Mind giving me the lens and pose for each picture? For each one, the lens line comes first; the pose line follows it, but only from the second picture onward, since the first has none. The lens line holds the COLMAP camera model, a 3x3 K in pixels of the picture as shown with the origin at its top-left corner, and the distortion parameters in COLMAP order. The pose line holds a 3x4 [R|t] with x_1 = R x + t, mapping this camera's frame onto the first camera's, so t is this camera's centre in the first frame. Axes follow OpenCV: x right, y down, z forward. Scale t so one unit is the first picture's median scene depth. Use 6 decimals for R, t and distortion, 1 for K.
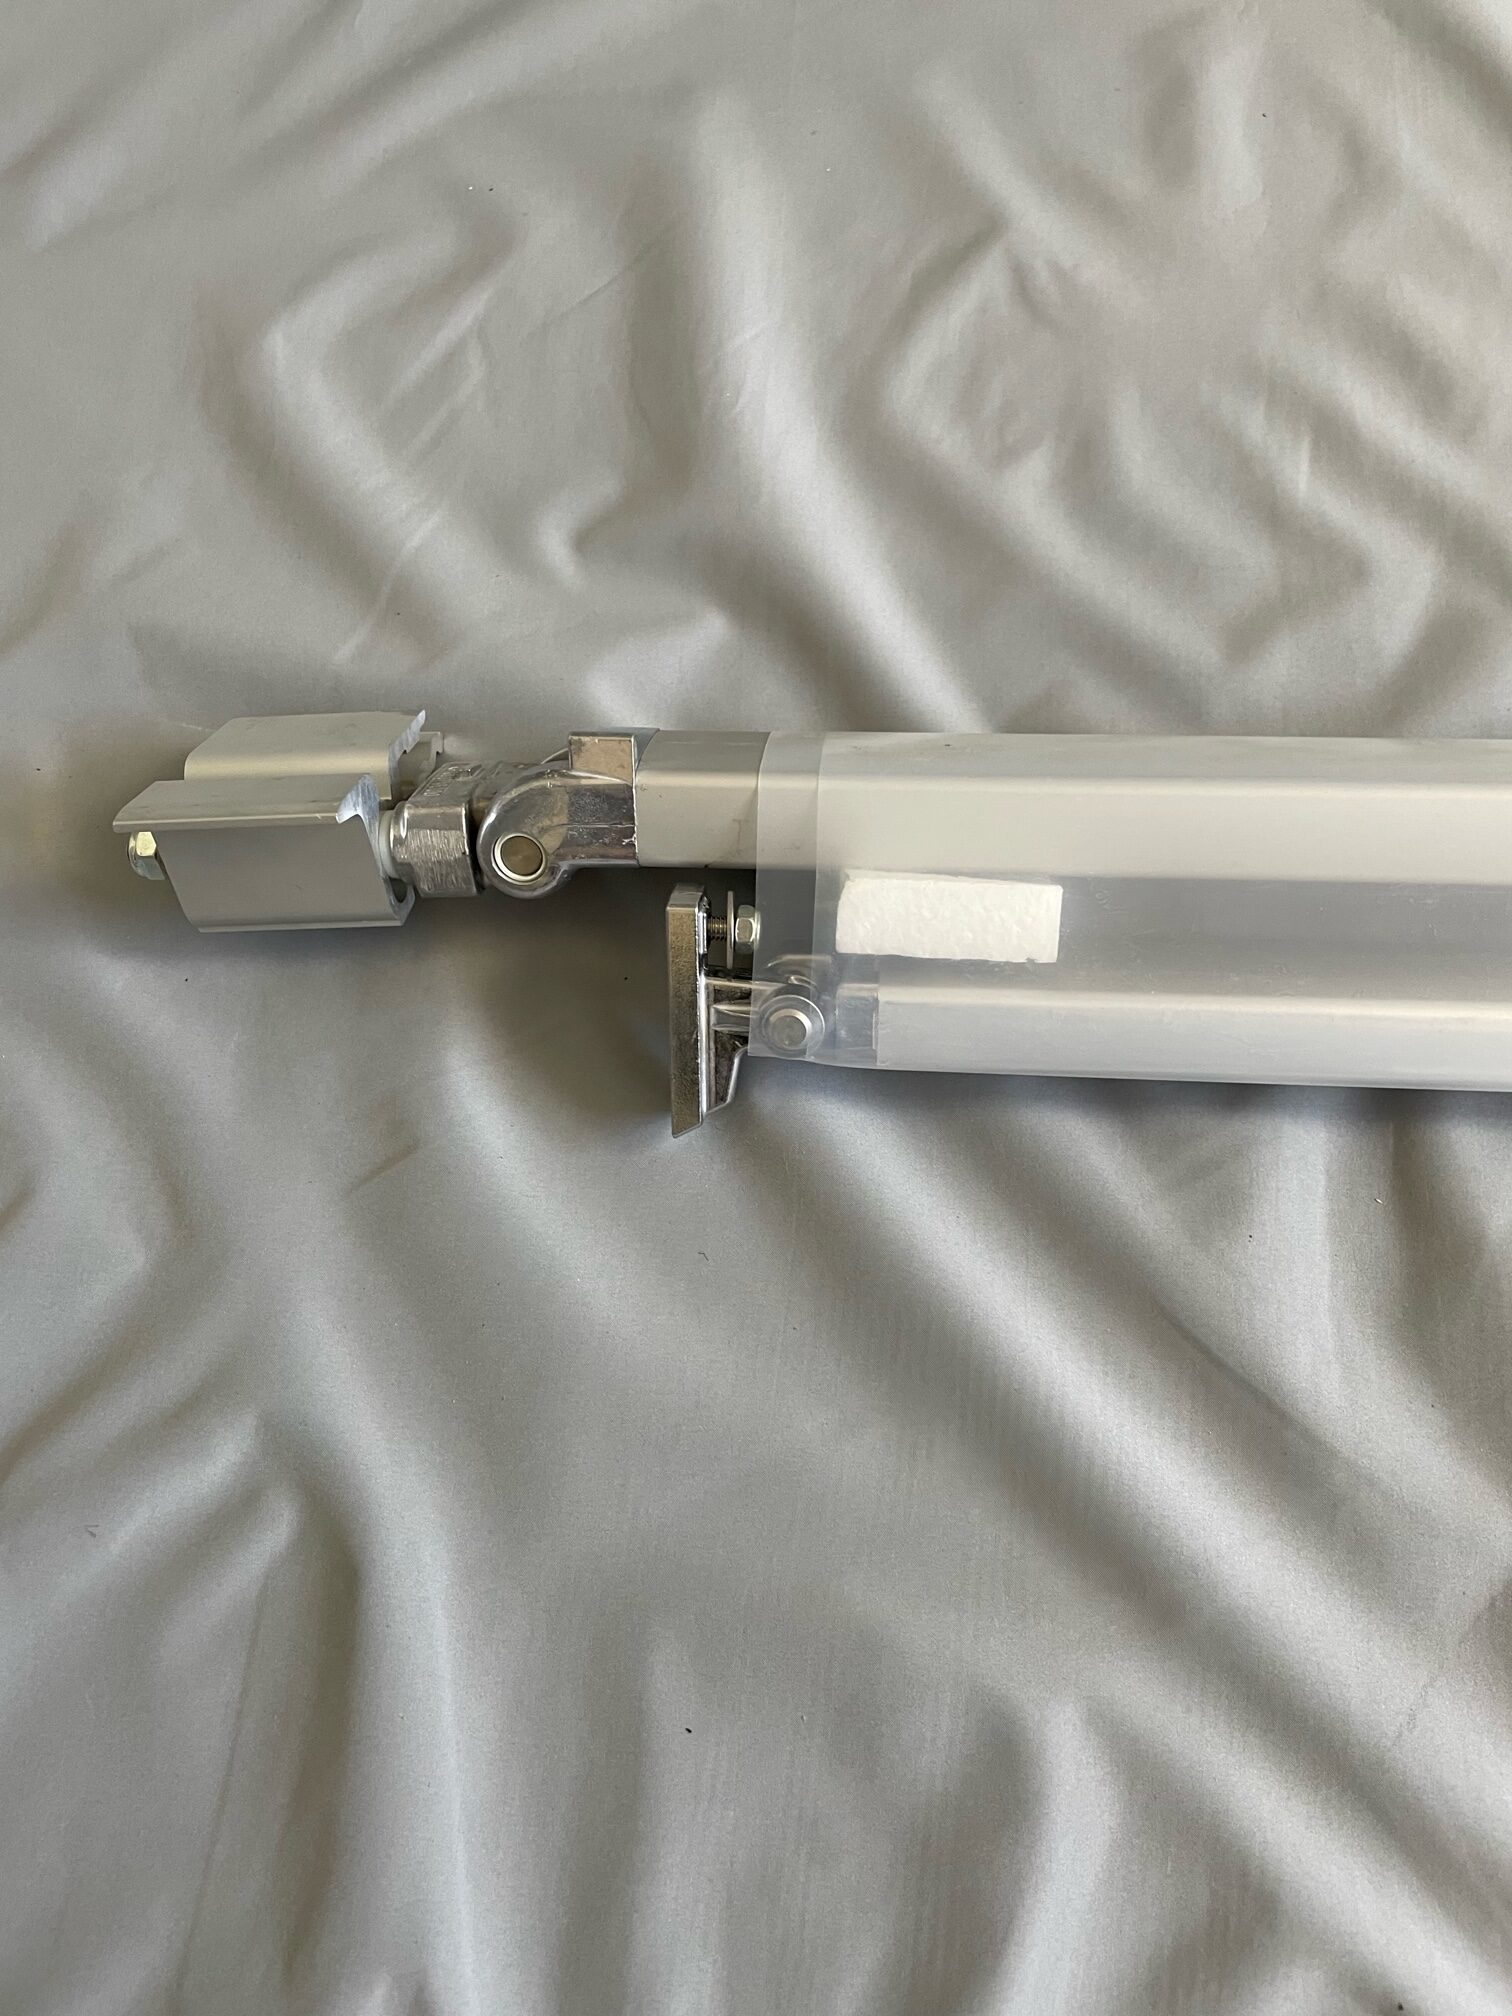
lens RADIAL K [[1546.7, 0, 756.0], [0, 1546.7, 1008.0], [0, 0, 1]] dist [0.098375, -0.144981]
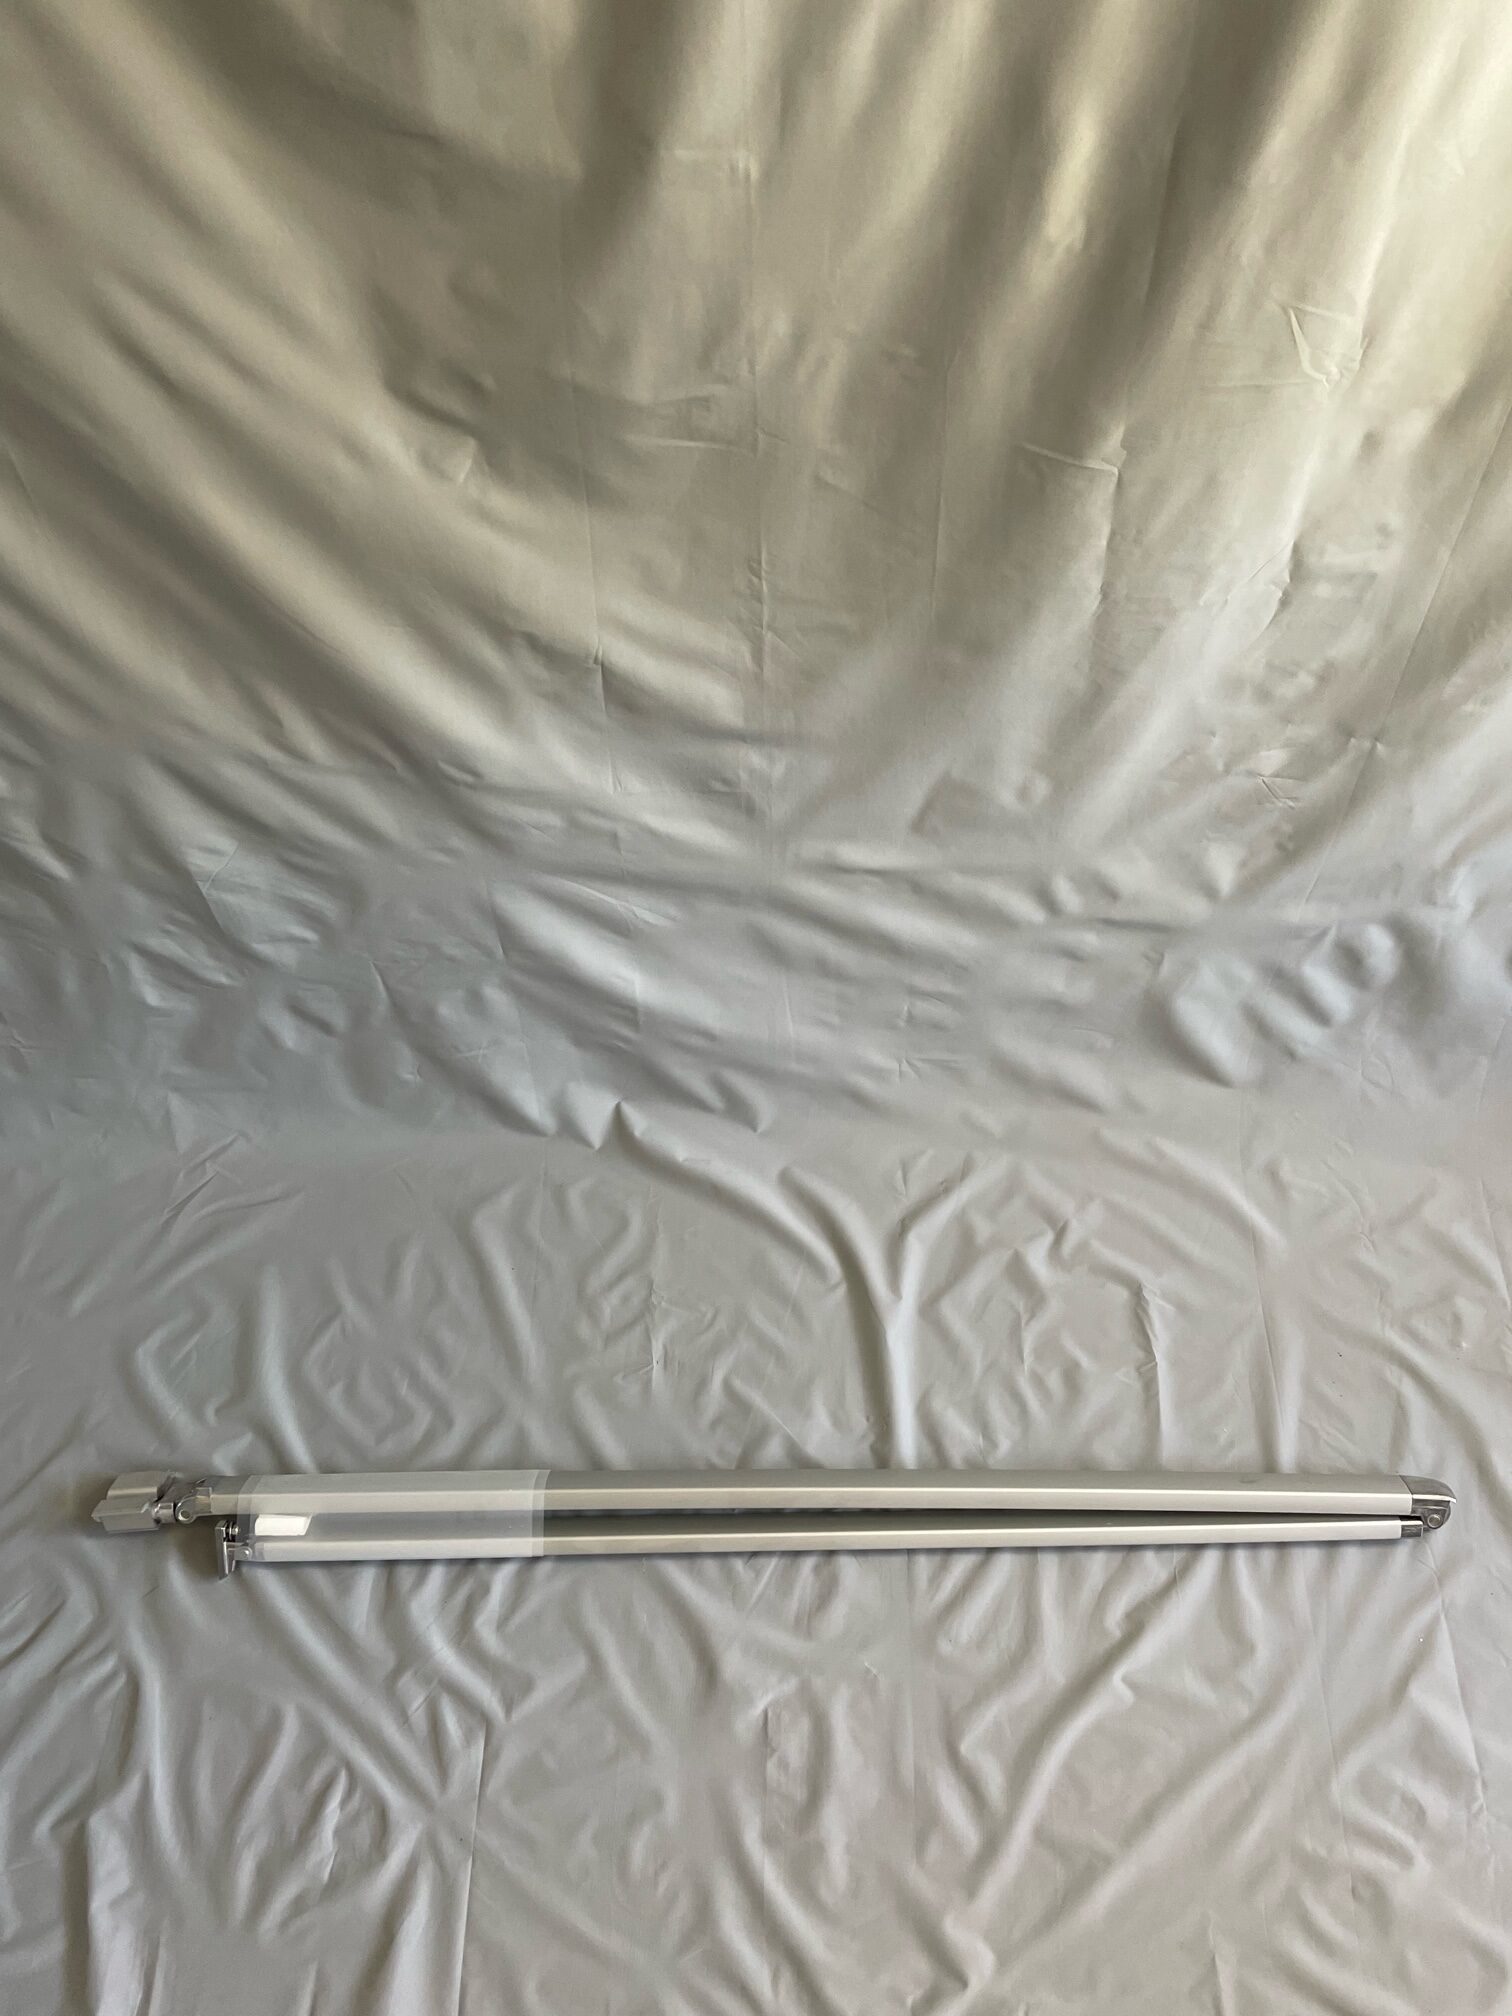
lens RADIAL K [[1546.7, 0, 756.0], [0, 1546.7, 1008.0], [0, 0, 1]] dist [0.098375, -0.144981]
pose [[0.997825, -0.031680, 0.057805, 1.177171], [0.043570, 0.975034, -0.217741, -0.431988], [-0.049464, 0.219786, 0.974293, -3.505401]]
